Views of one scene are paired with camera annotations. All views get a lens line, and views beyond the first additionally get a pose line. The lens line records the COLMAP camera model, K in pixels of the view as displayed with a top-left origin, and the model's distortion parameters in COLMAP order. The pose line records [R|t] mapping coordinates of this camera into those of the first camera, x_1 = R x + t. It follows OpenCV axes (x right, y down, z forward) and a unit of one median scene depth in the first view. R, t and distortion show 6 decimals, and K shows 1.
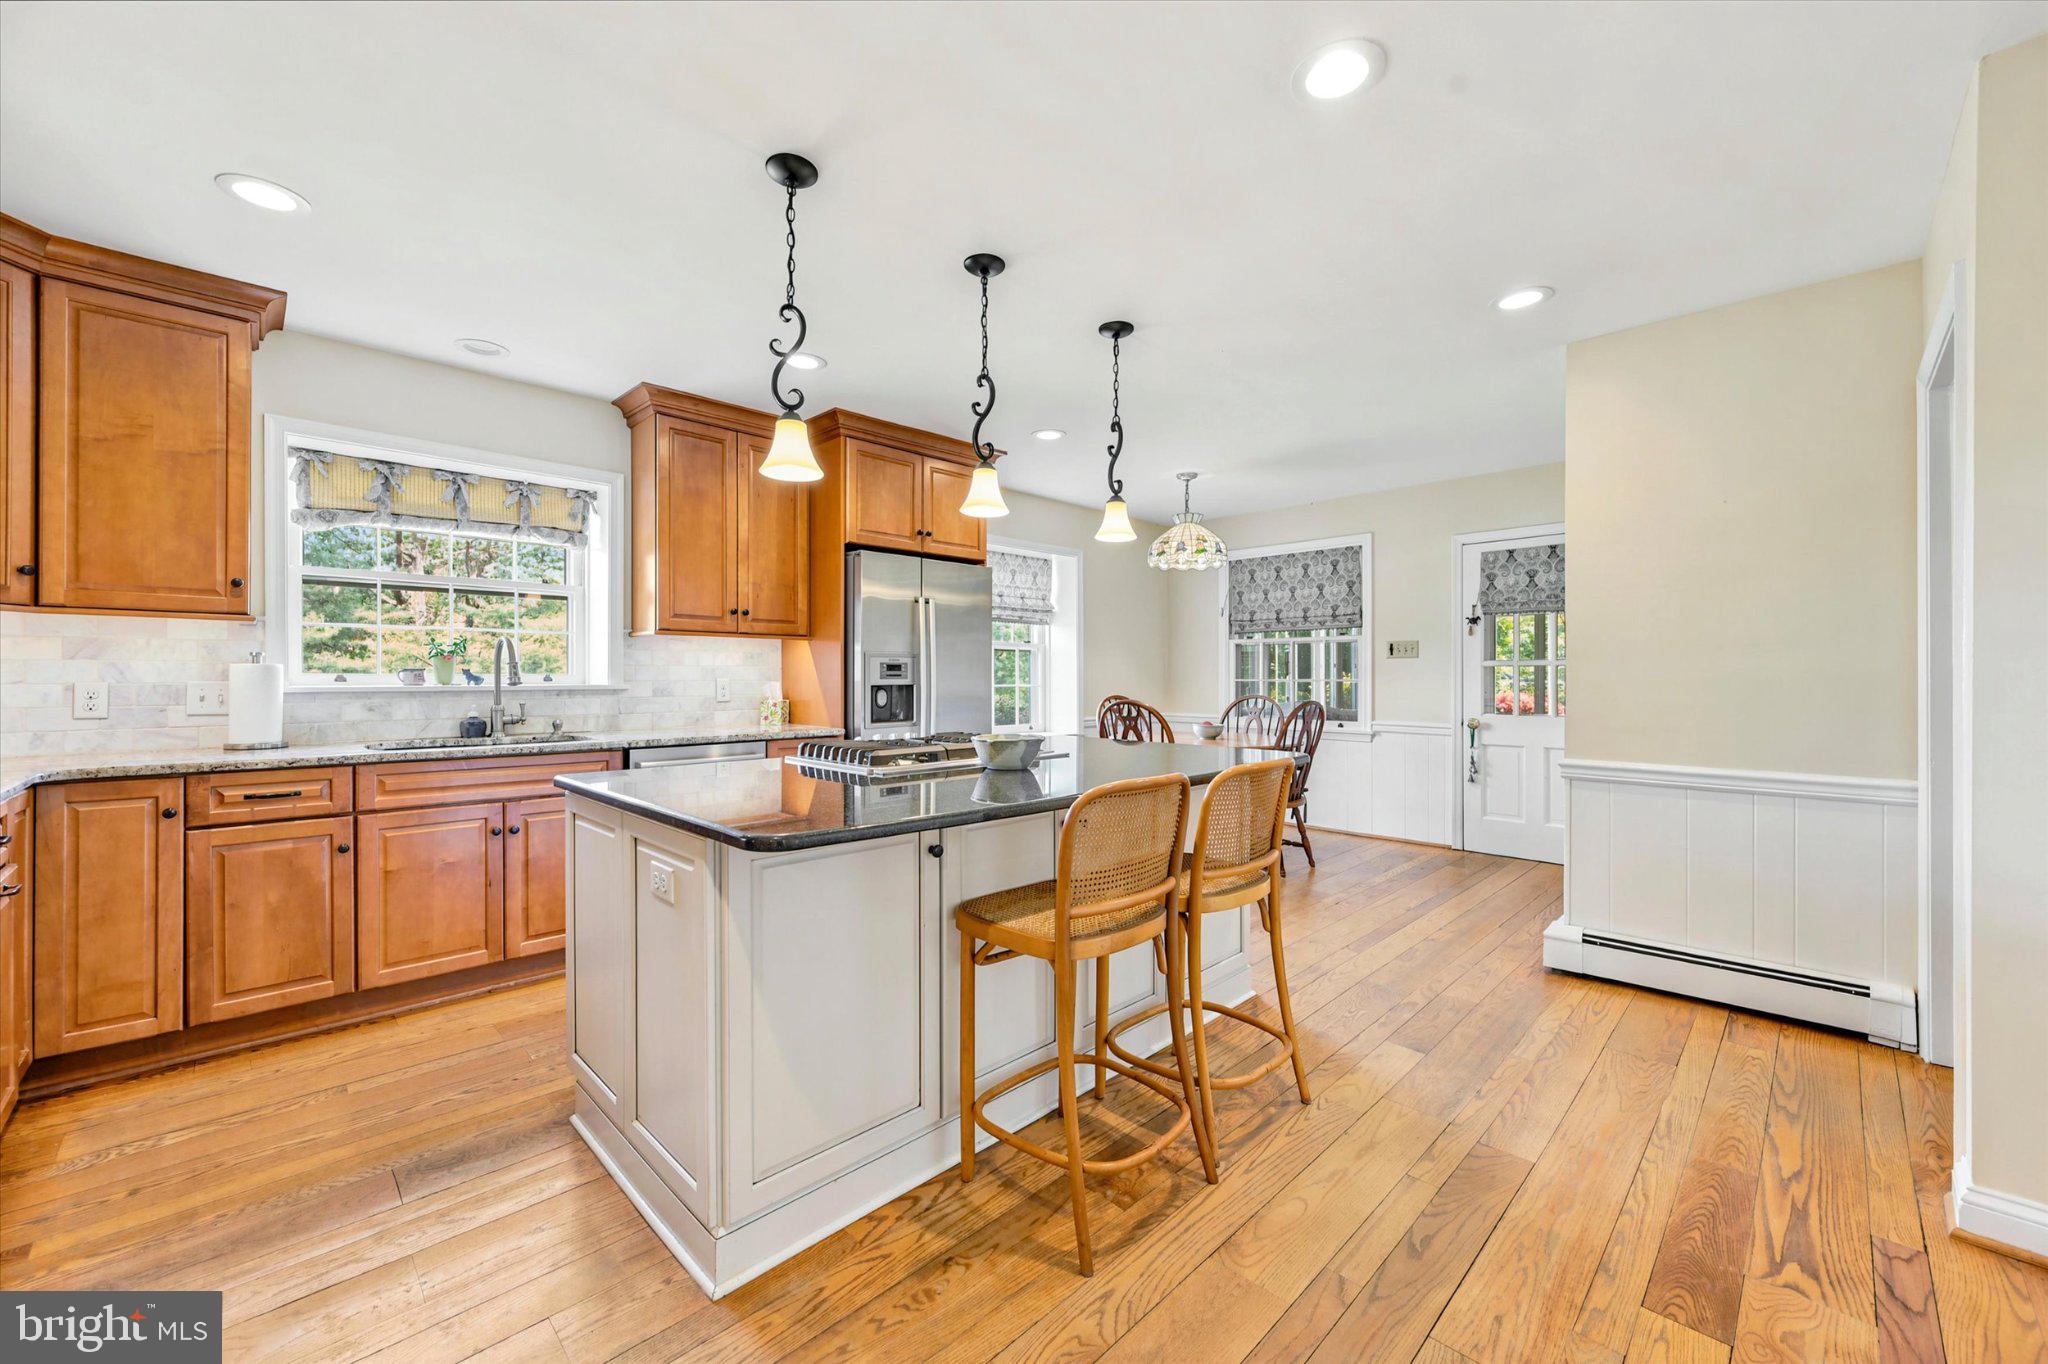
lens RADIAL K [[802.2, 0, 1029.6], [0, 802.2, 674.9], [0, 0, 1]] dist [-0.001026, -0.000238]
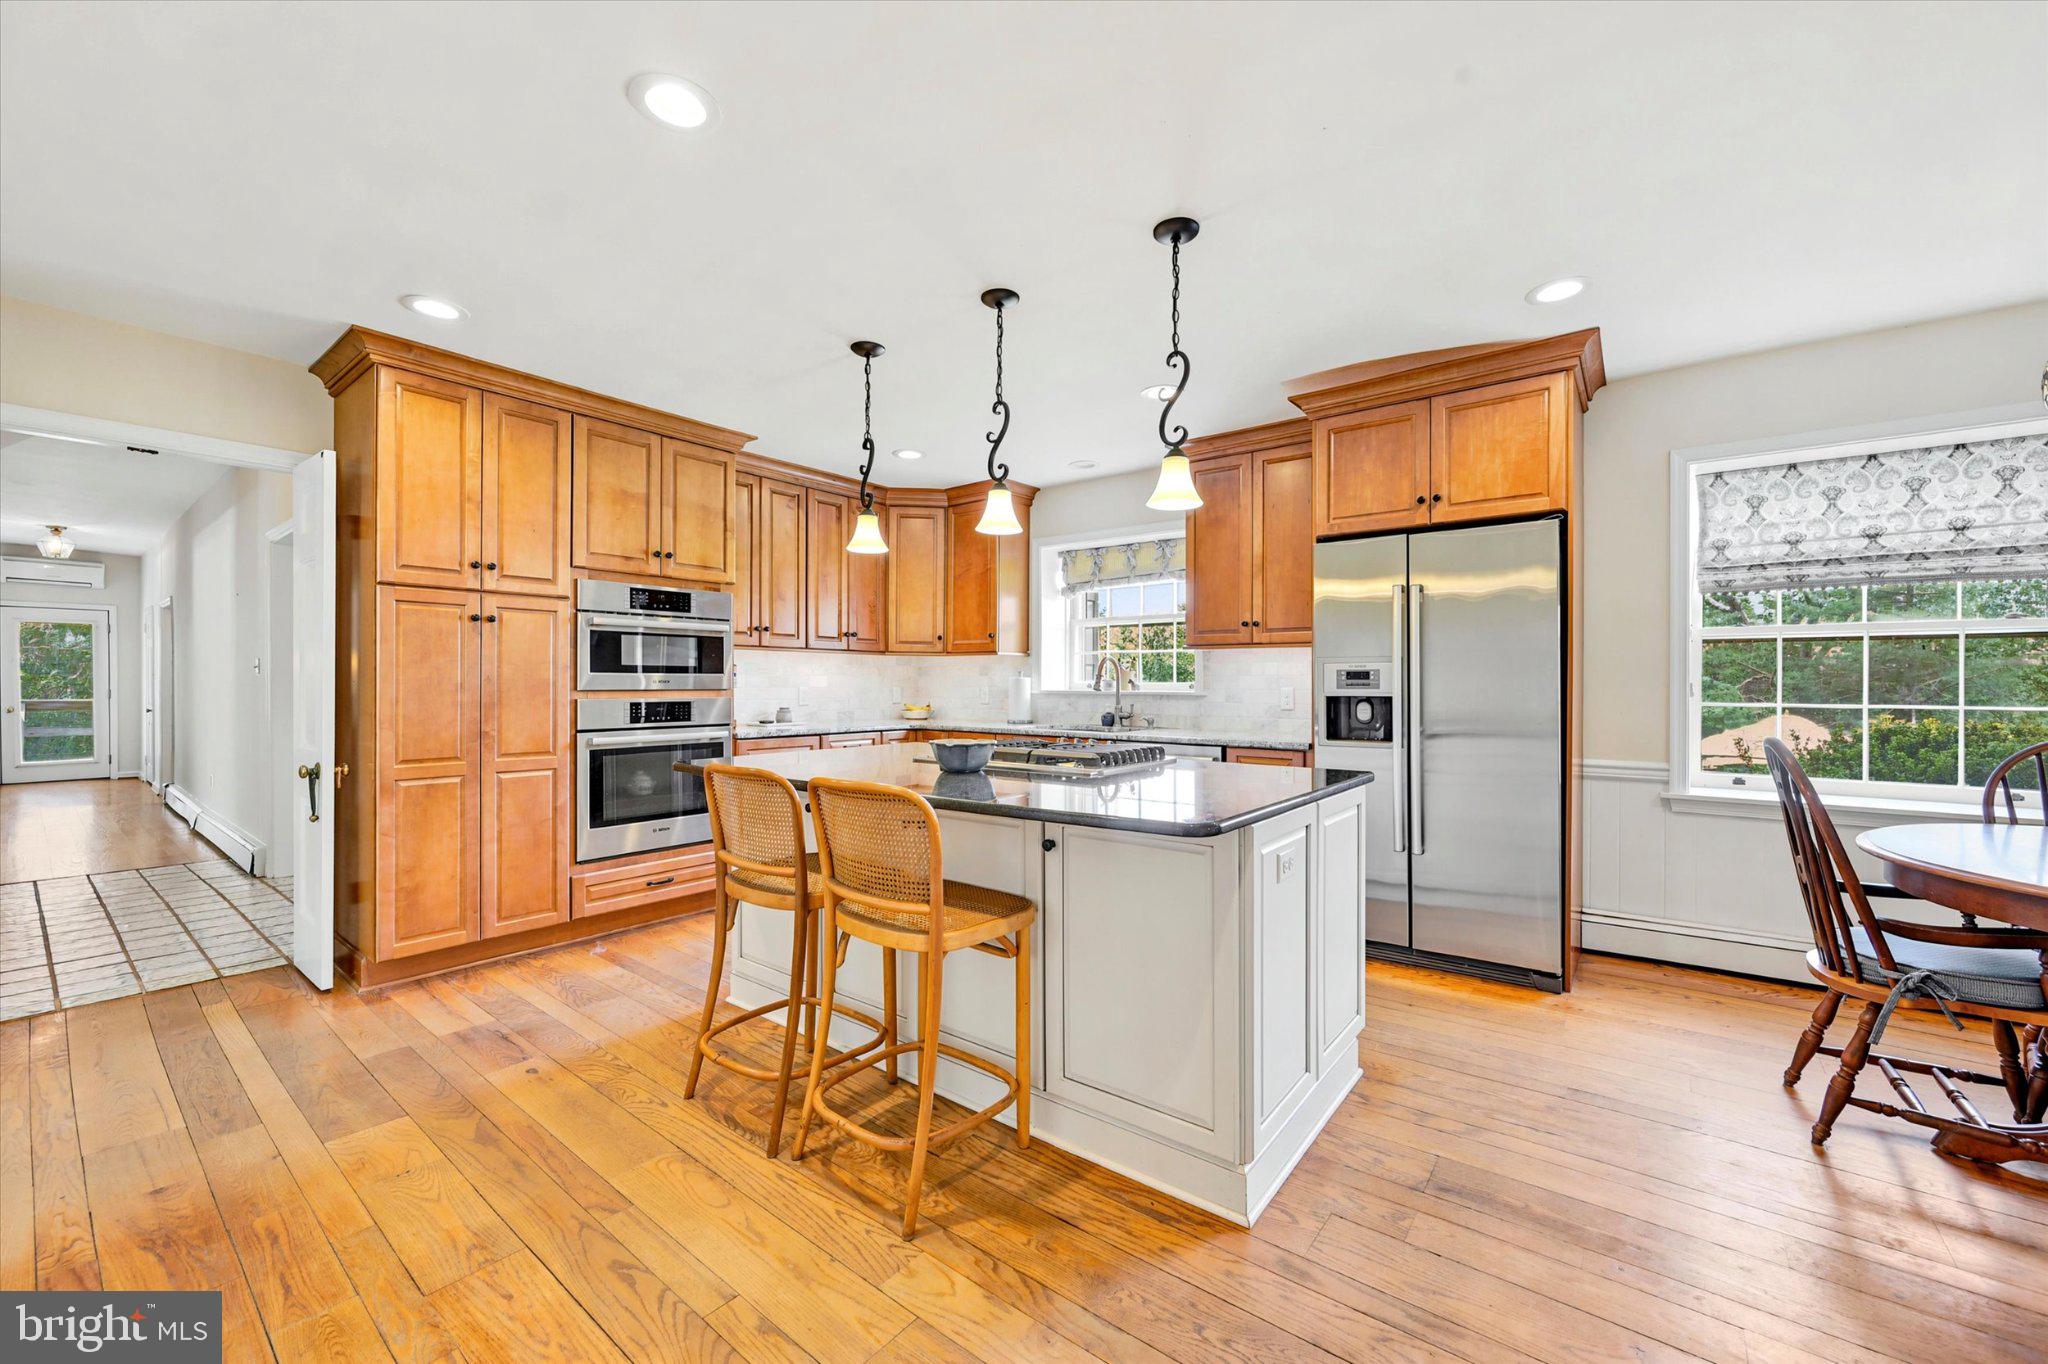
lens RADIAL K [[802.2, 0, 1026.1], [0, 802.2, 682.0], [0, 0, 1]] dist [-0.001026, -0.000238]
pose [[0.120177, -0.000240, -0.992752, 0.745077], [-0.002624, 0.999996, -0.000559, -0.001087], [0.992749, 0.002672, 0.120176, 0.673743]]
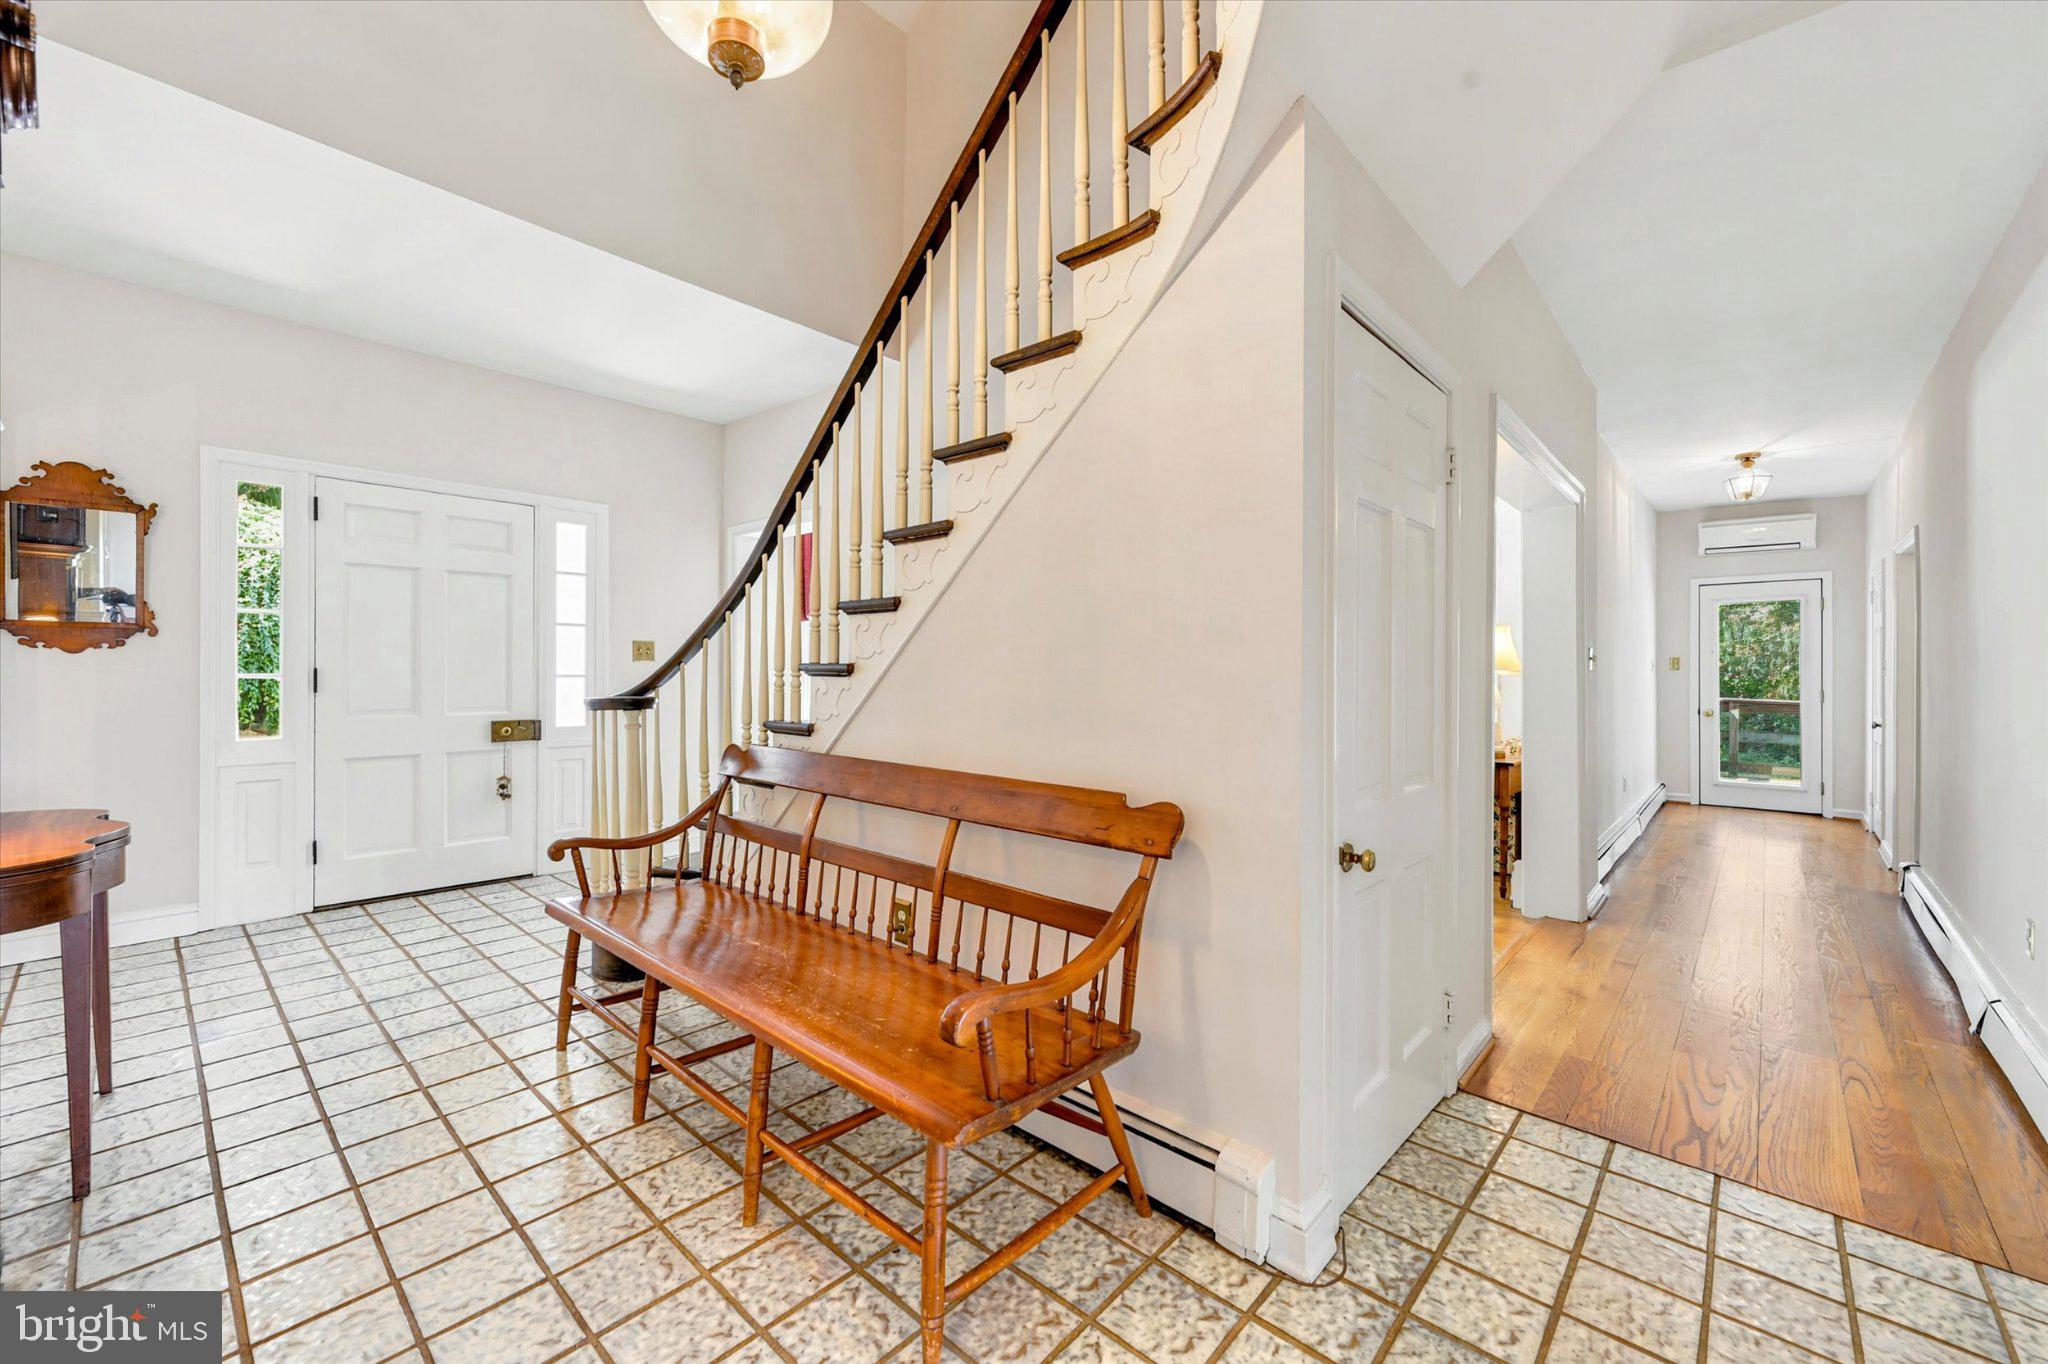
lens RADIAL K [[802.2, 0, 1022.8], [0, 802.2, 668.3], [0, 0, 1]] dist [-0.001026, -0.000238]
pose [[-0.999115, 0.002122, -0.042002, 0.574303], [0.001757, 0.999960, 0.008719, -0.006493], [0.042019, 0.008638, -0.999079, 0.527378]]
